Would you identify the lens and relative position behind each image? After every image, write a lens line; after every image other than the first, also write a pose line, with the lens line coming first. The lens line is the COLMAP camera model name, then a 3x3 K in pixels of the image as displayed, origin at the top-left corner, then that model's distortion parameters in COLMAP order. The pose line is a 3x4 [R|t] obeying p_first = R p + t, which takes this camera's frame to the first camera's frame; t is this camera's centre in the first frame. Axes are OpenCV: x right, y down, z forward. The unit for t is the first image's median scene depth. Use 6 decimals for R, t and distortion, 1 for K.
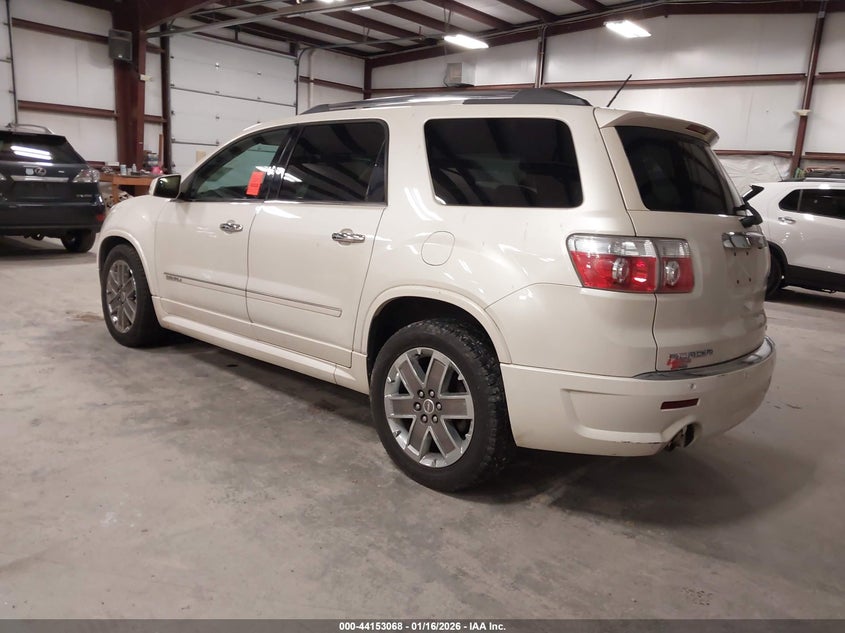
lens RADIAL K [[683.2, 0, 422.5], [0, 683.2, 316.5], [0, 0, 1]] dist [0.006499, 0.001055]
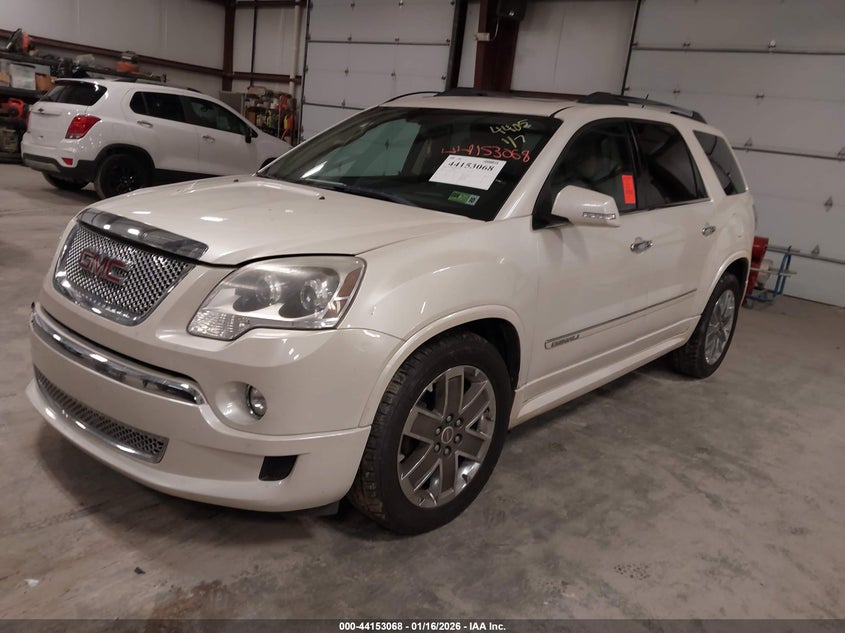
lens RADIAL K [[683.2, 0, 422.5], [0, 683.2, 316.5], [0, 0, 1]] dist [0.006499, 0.001055]
pose [[-0.032724, -0.317914, 0.947554, -1.049038], [0.075624, 0.944557, 0.319520, -0.321832], [-0.996599, 0.082114, -0.006868, 1.213736]]
